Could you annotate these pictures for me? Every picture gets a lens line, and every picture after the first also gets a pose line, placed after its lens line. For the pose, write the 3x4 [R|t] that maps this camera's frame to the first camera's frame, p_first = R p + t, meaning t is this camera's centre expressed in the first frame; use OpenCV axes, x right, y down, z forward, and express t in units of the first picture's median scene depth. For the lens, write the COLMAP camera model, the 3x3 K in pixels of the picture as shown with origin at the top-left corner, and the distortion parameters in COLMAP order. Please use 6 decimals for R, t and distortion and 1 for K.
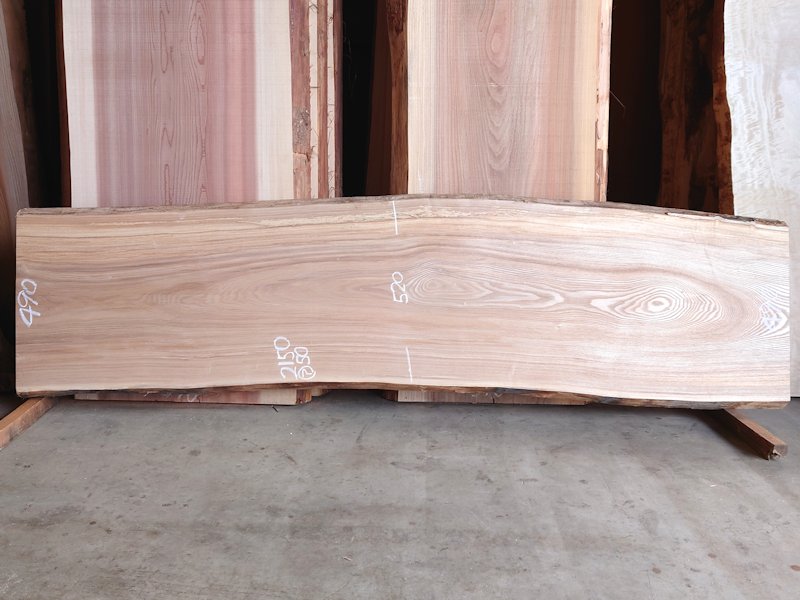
lens RADIAL K [[654.6, 0, 400.0], [0, 654.6, 300.0], [0, 0, 1]] dist [0.054833, -0.055947]
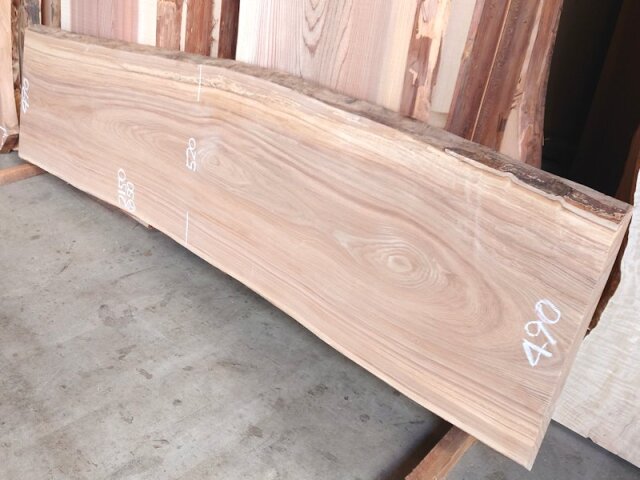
lens RADIAL K [[610.4, 0, 320.0], [0, 610.4, 240.0], [0, 0, 1]] dist [0.041727, -0.014735]
pose [[0.707142, 0.345370, -0.616985, 0.768496], [-0.176039, 0.931110, 0.319444, -0.232732], [0.684807, -0.117279, 0.719225, 0.443851]]
